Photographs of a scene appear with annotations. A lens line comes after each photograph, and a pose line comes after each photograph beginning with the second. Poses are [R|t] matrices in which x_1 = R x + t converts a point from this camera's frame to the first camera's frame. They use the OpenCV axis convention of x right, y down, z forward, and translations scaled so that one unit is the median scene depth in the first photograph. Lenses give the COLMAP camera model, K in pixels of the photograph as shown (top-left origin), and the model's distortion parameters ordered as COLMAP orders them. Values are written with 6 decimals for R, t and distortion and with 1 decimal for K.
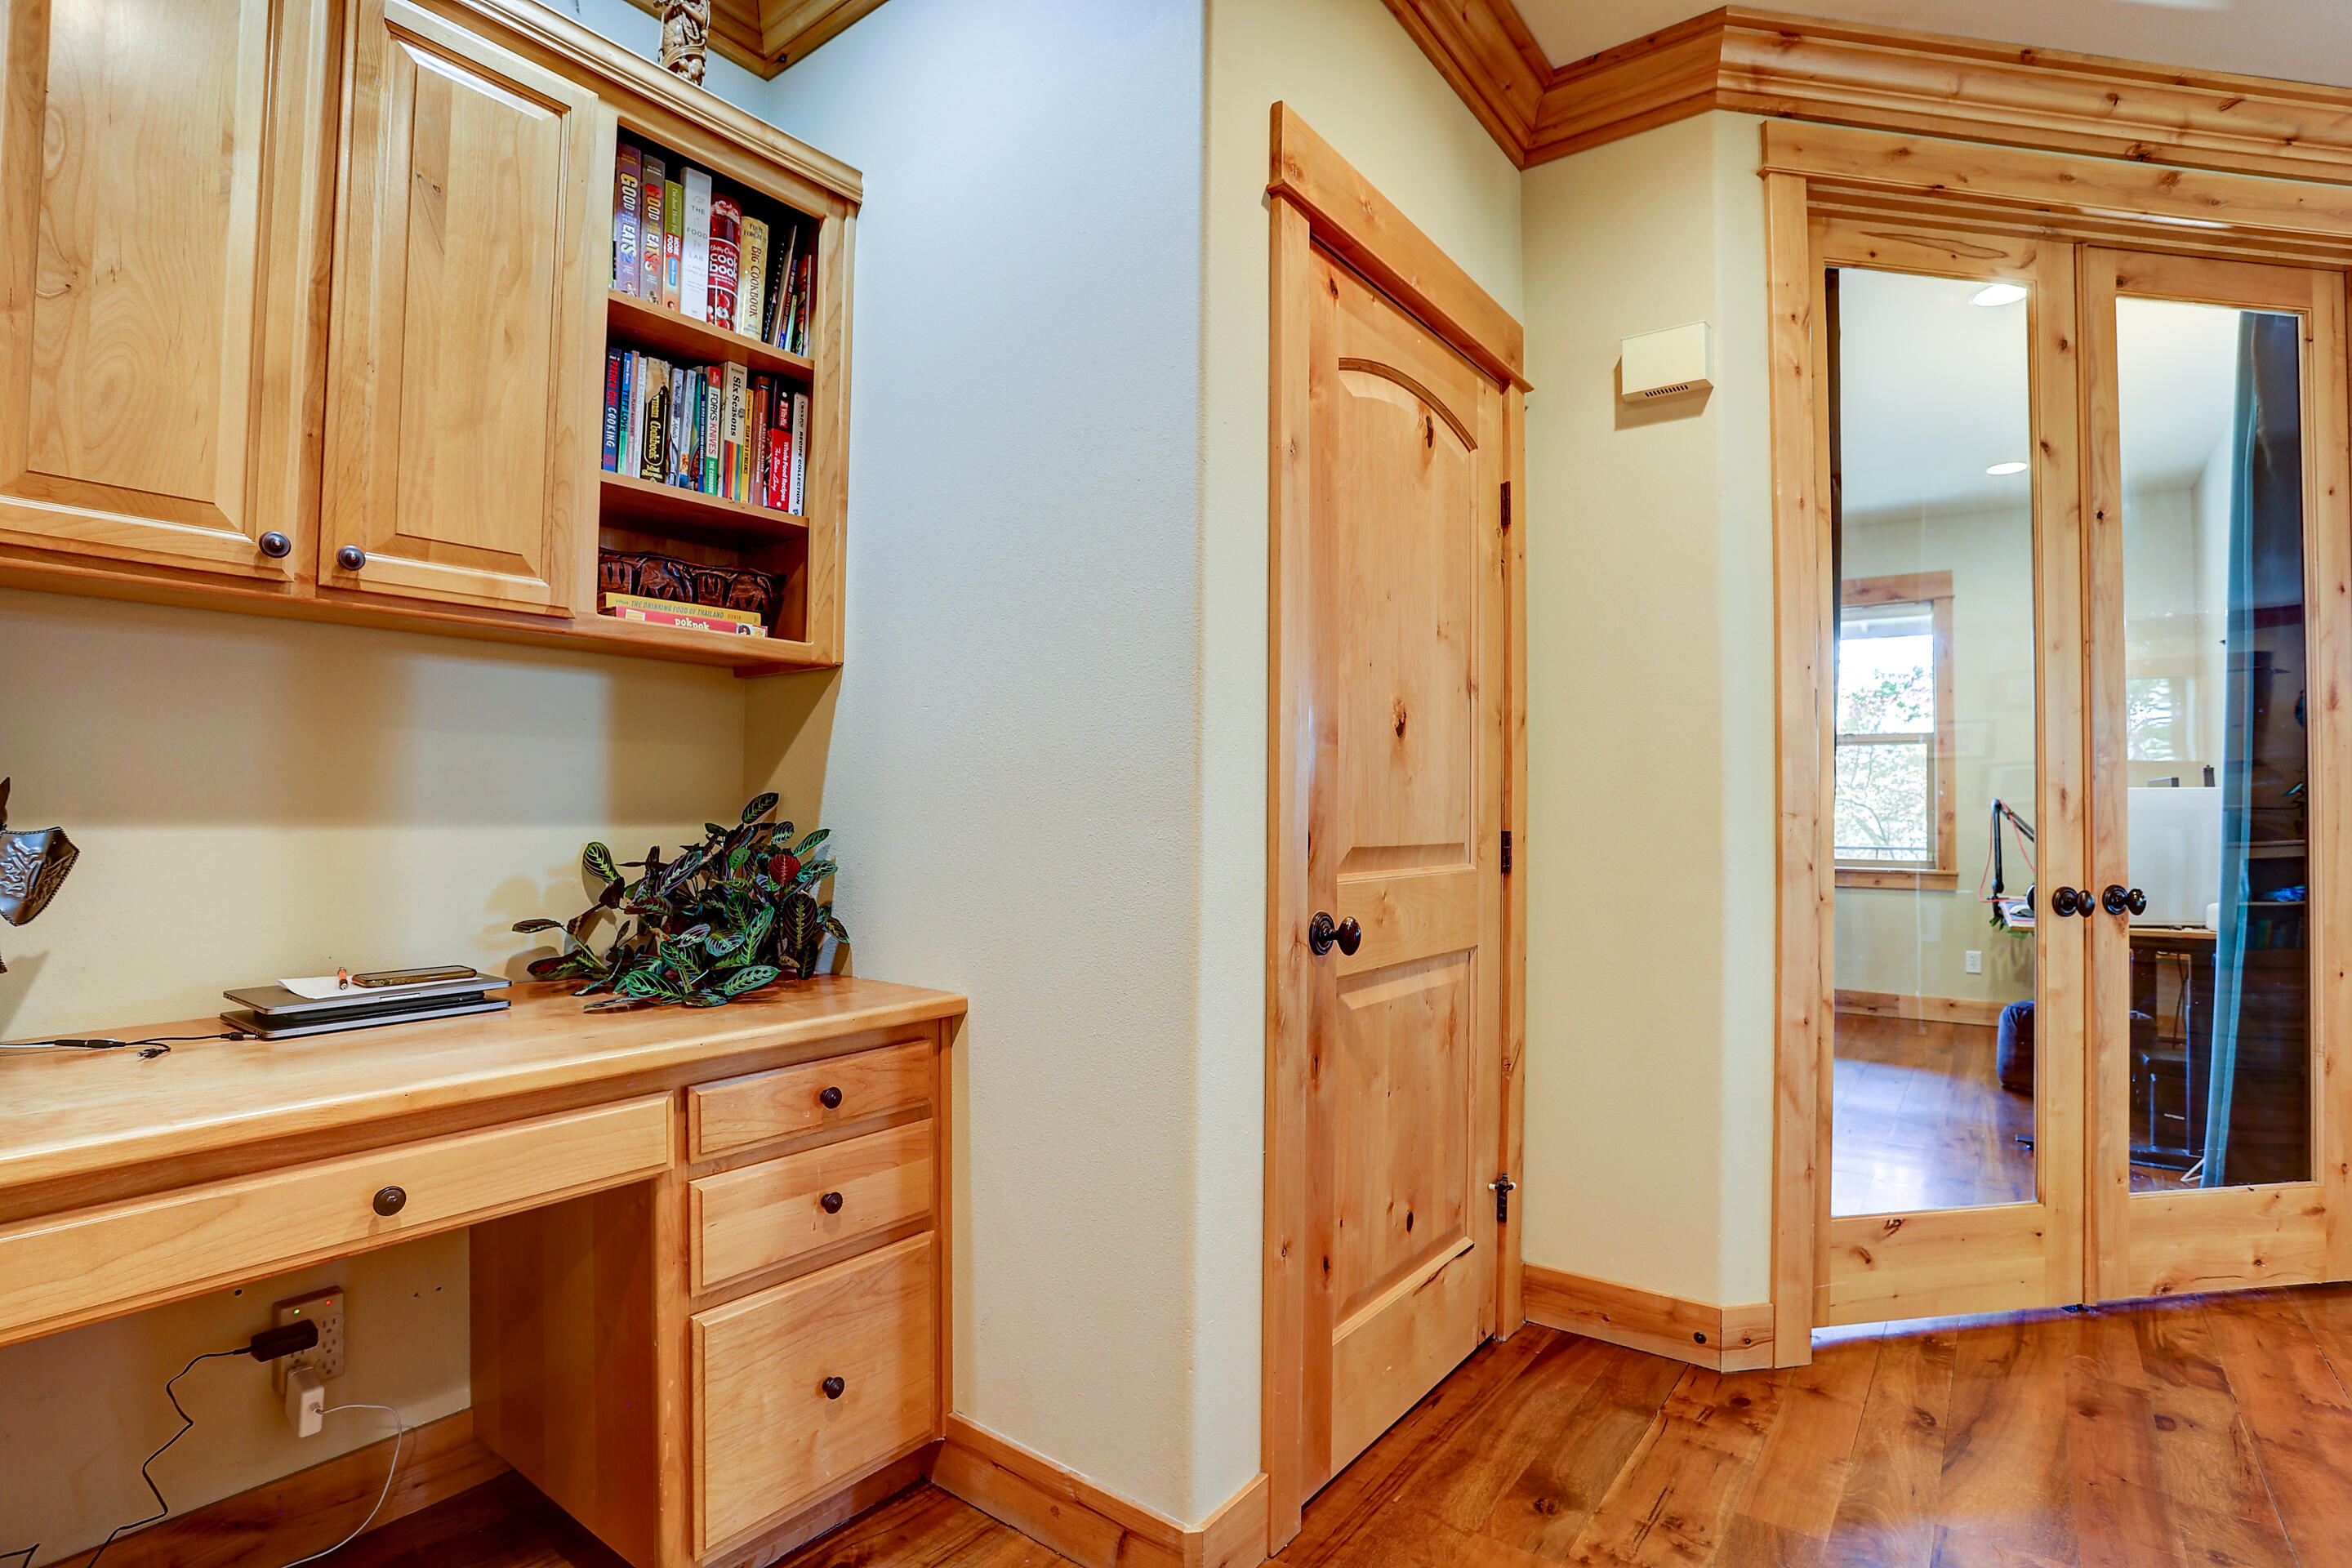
lens RADIAL K [[1154.9, 0, 1188.9], [0, 1154.9, 786.2], [0, 0, 1]] dist [-0.067041, 0.026228]
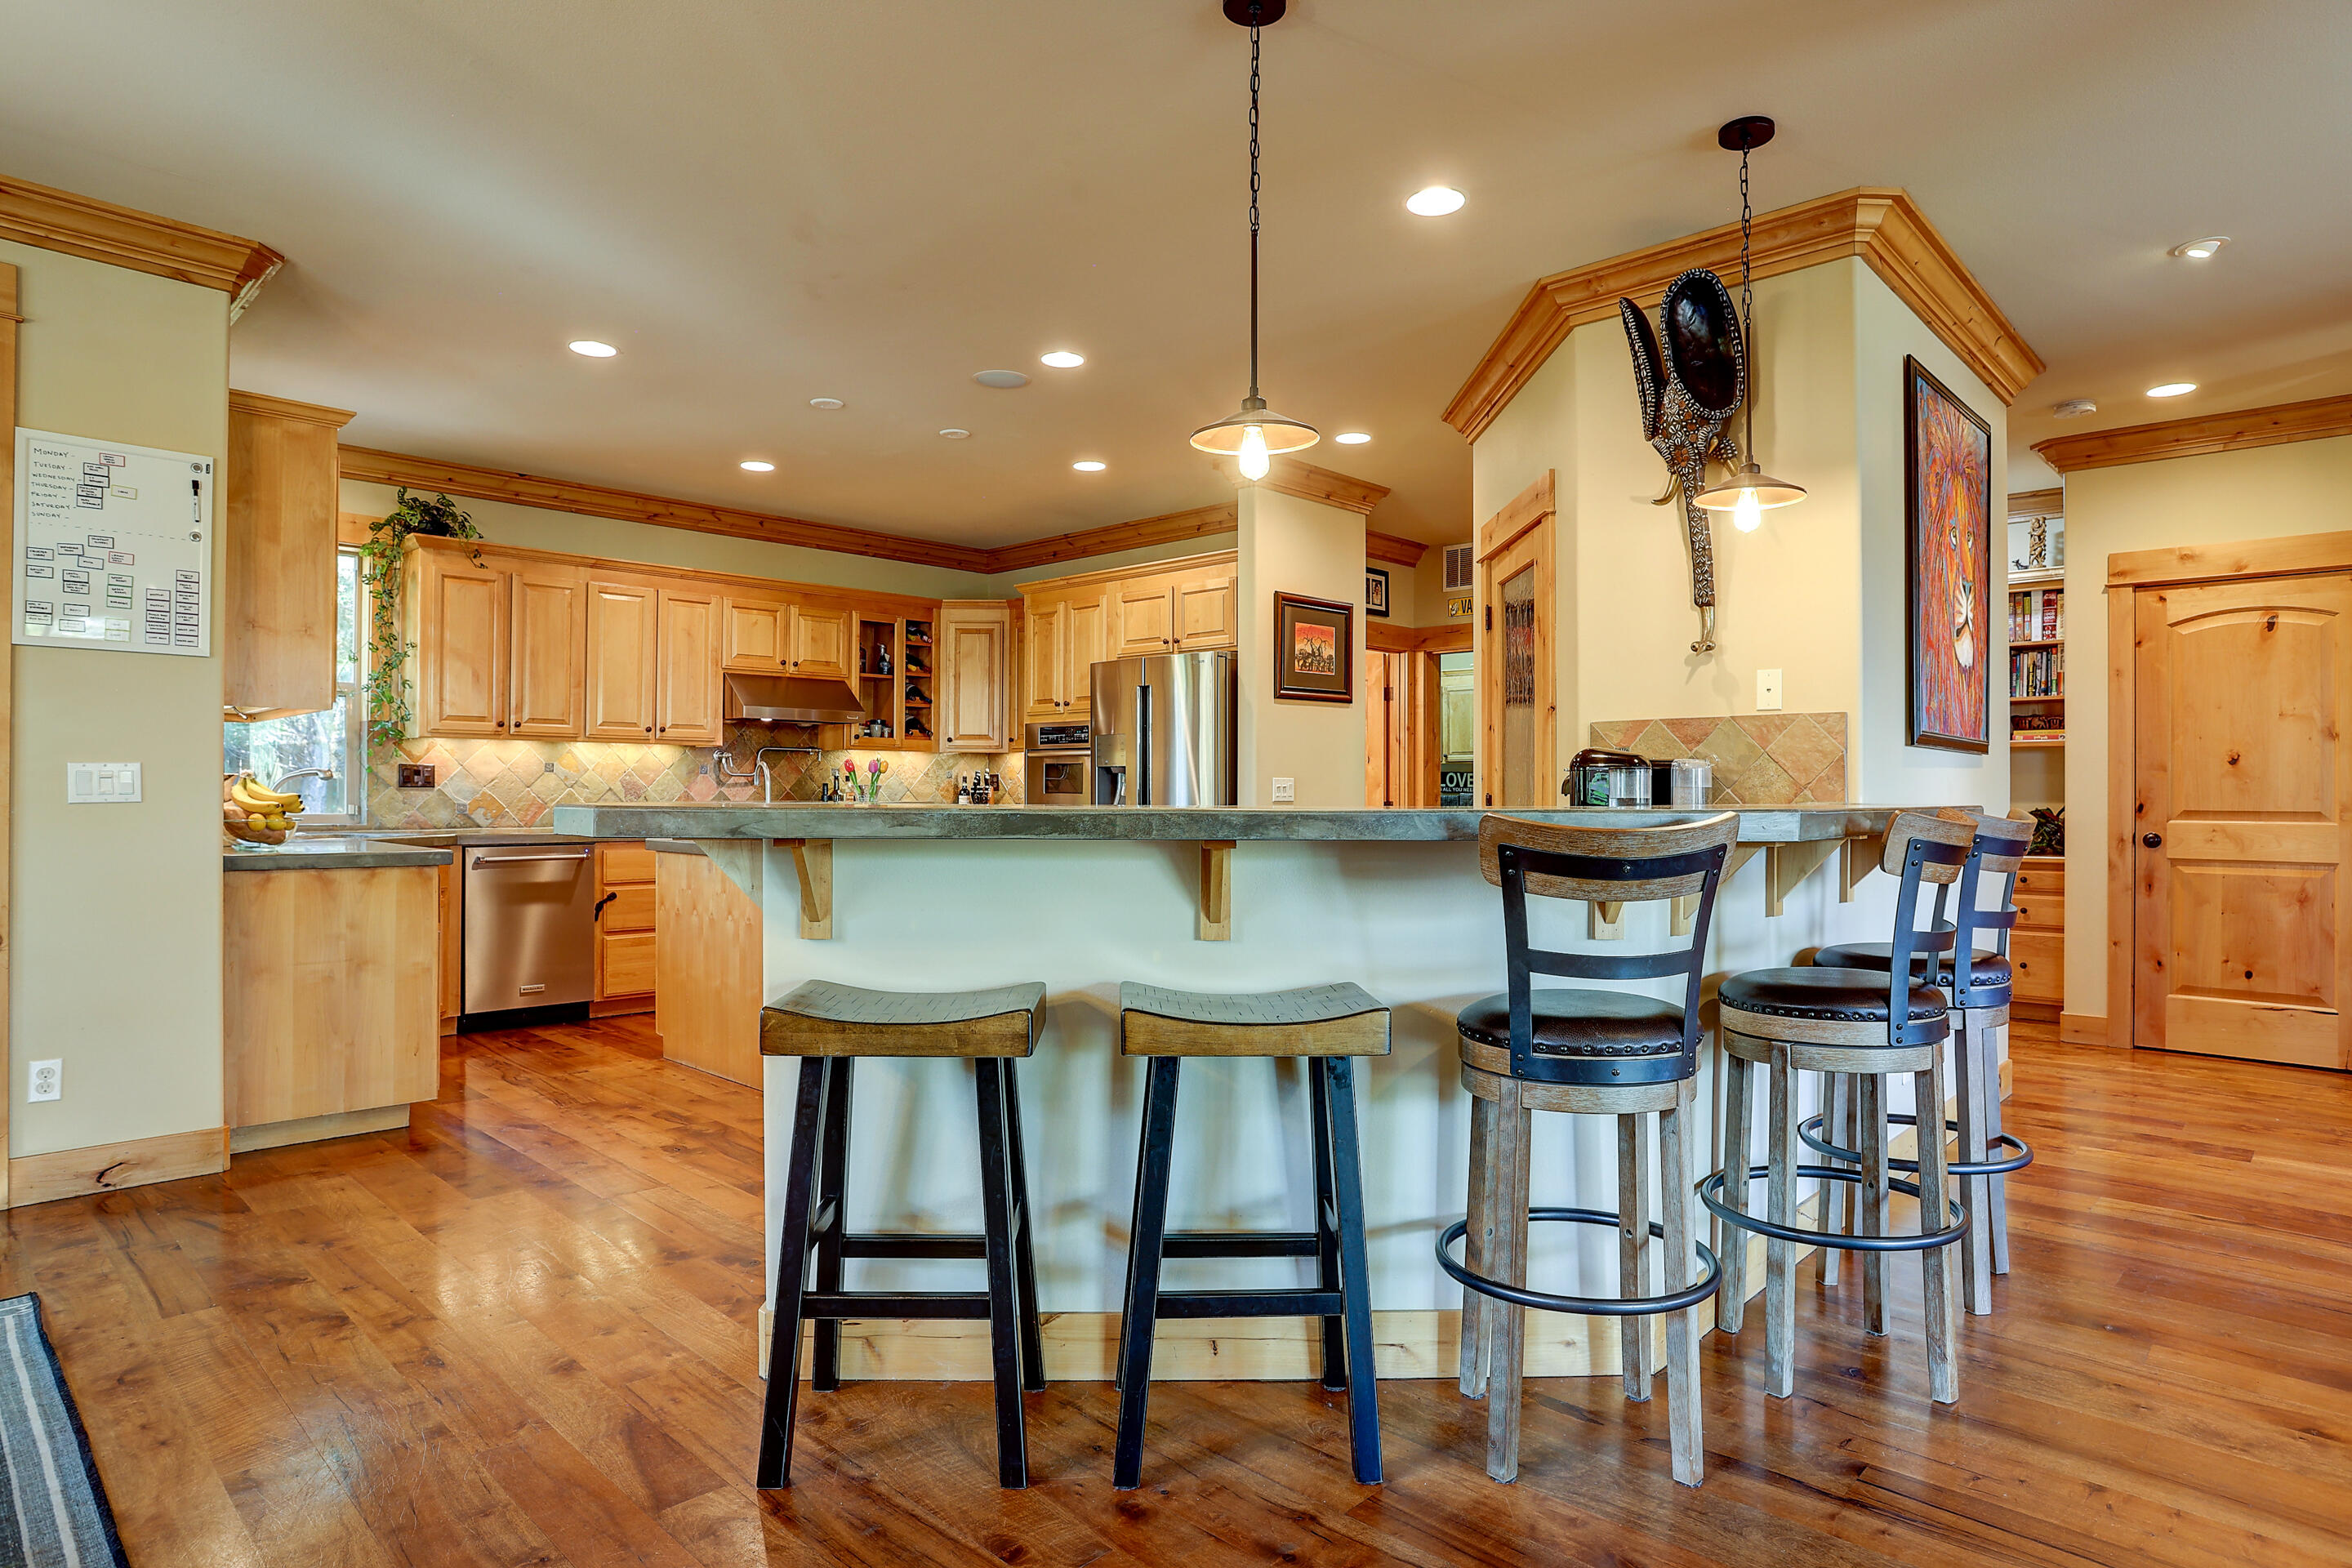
lens RADIAL K [[1297.4, 0, 1176.0], [0, 1297.4, 784.0], [0, 0, 1]] dist [-0.059568, 0.036595]
pose [[-0.134520, -0.014824, -0.990800, 3.257794], [0.013100, 0.999774, -0.016737, 0.012285], [0.990824, -0.015231, -0.134295, -0.857342]]
